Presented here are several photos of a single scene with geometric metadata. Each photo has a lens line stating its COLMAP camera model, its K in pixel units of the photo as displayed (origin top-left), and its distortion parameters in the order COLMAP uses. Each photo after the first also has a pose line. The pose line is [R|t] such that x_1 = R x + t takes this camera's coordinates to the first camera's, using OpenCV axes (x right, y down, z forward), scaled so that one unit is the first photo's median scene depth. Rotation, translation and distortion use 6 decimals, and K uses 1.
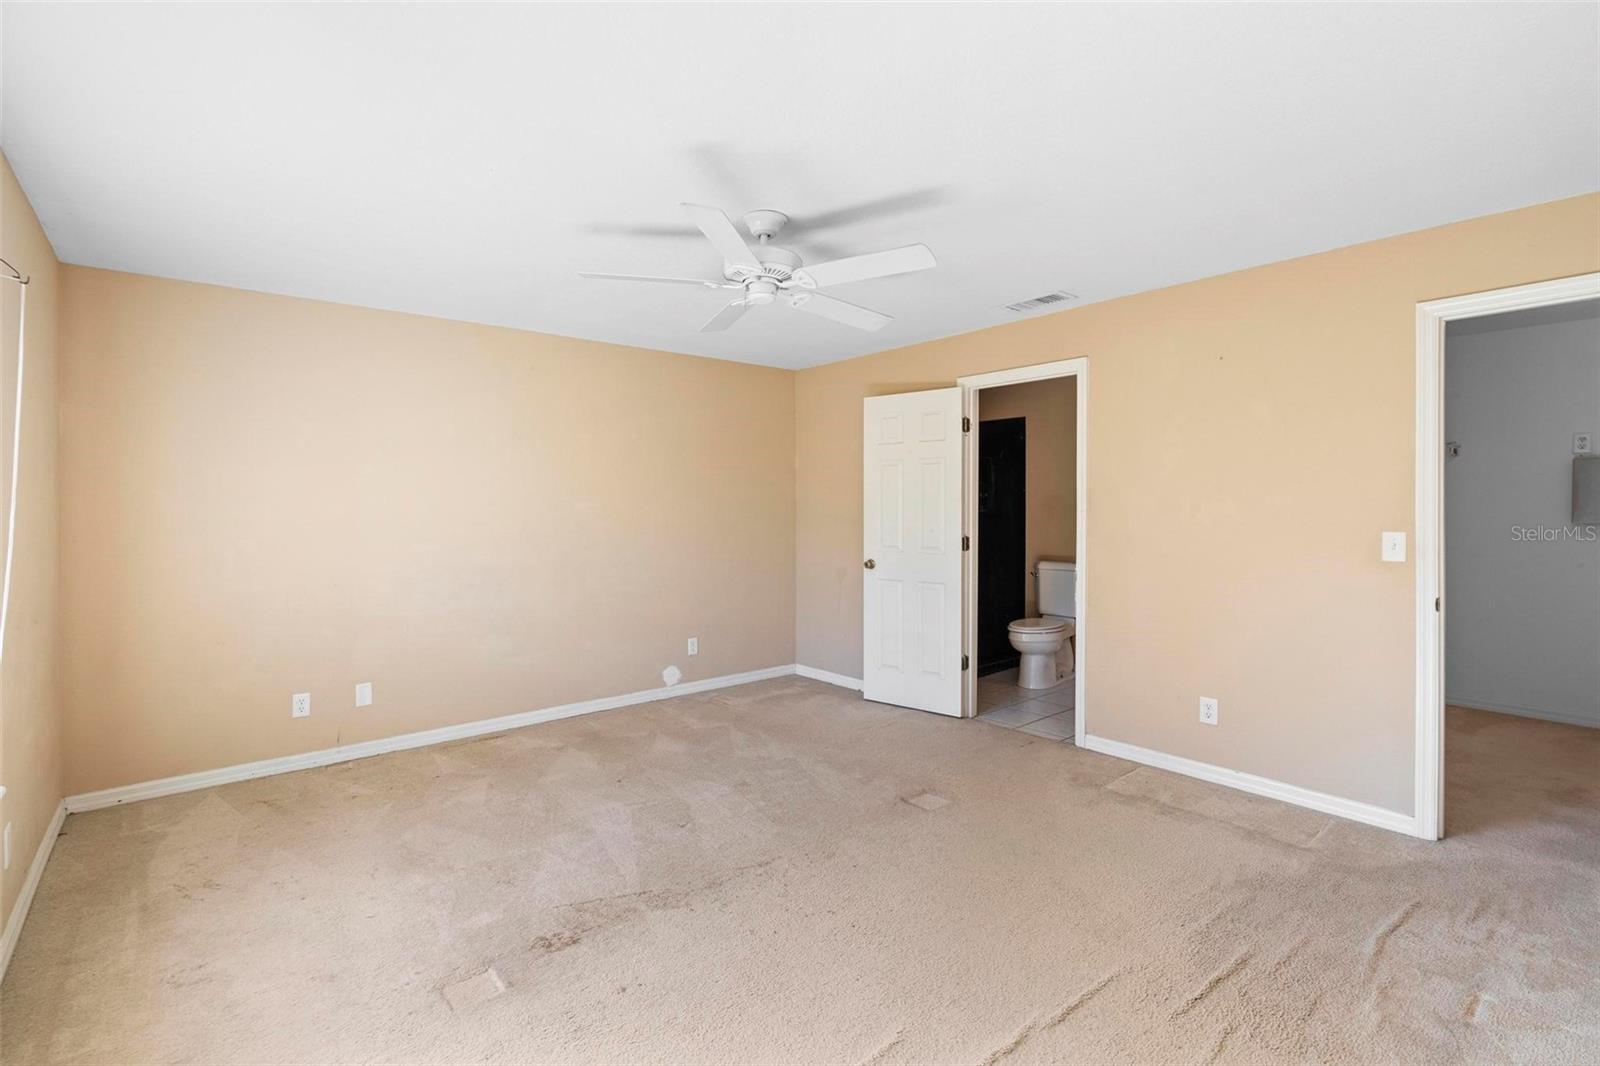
lens RADIAL K [[726.6, 0, 796.6], [0, 726.6, 524.2], [0, 0, 1]] dist [-0.005447, 0.001942]
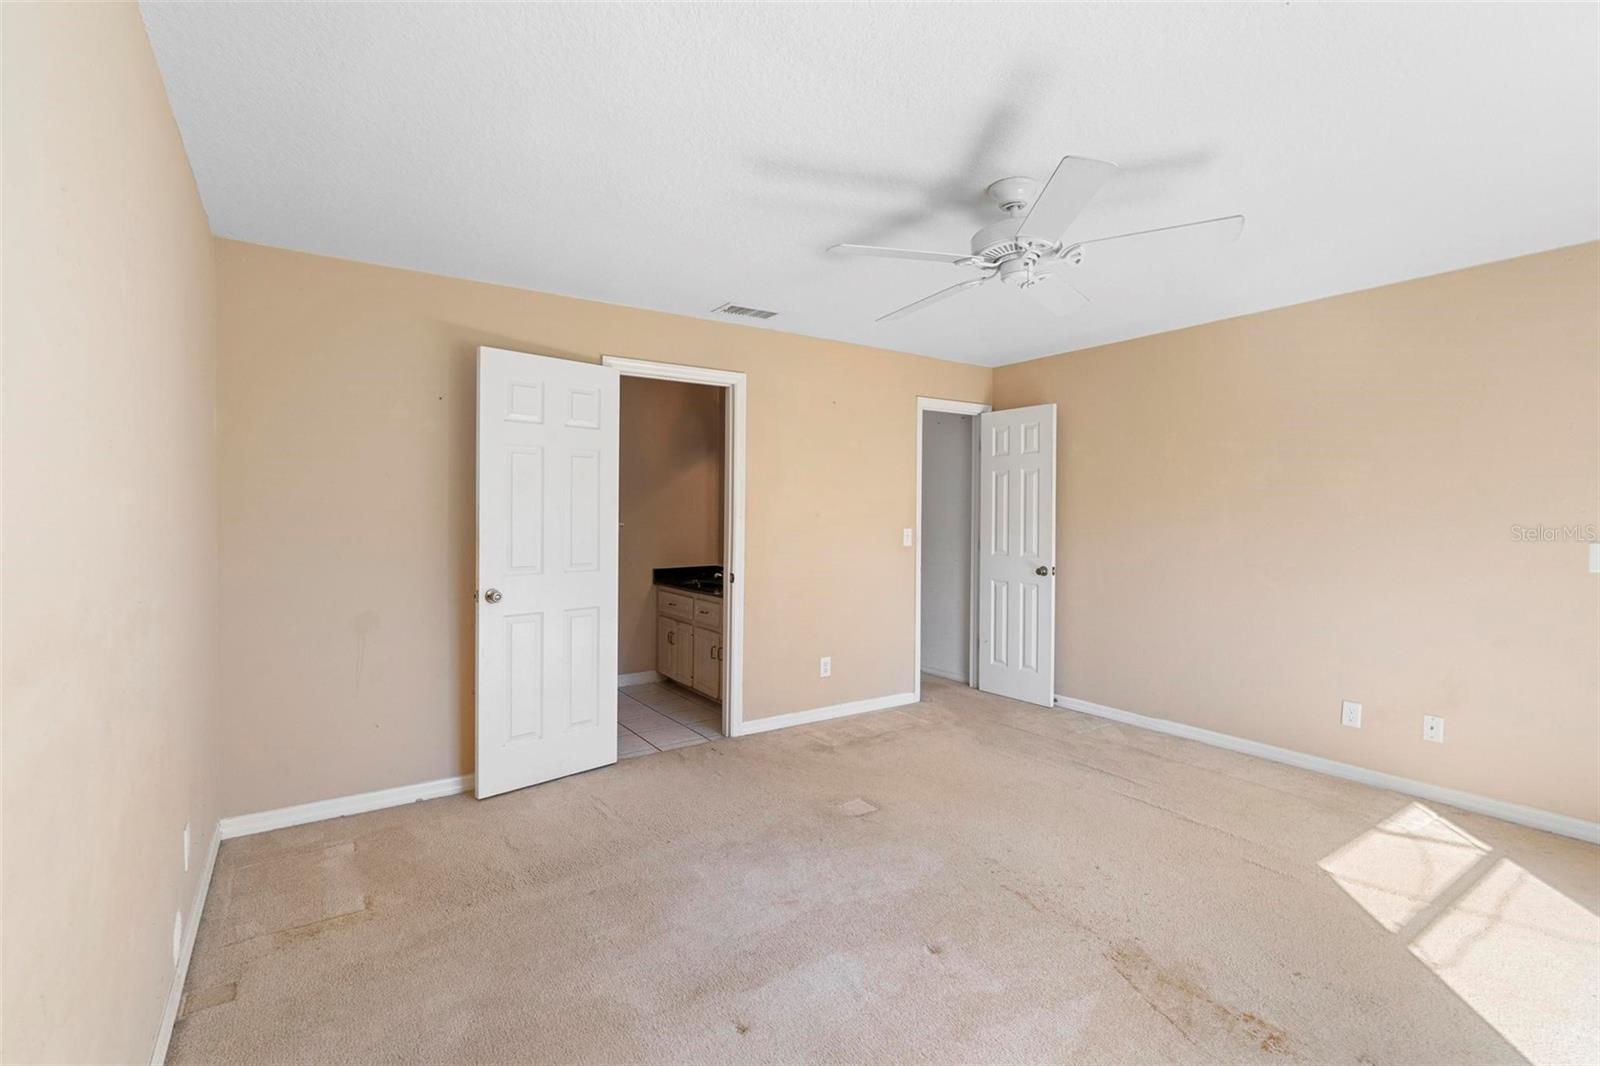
lens RADIAL K [[730.7, 0, 800.0], [0, 730.7, 533.0], [0, 0, 1]] dist [-0.000218, 0.000525]
pose [[0.102156, -0.011939, 0.994697, -0.756596], [0.029305, 0.999530, 0.008988, -0.000033], [-0.994337, 0.028231, 0.102458, 0.903811]]
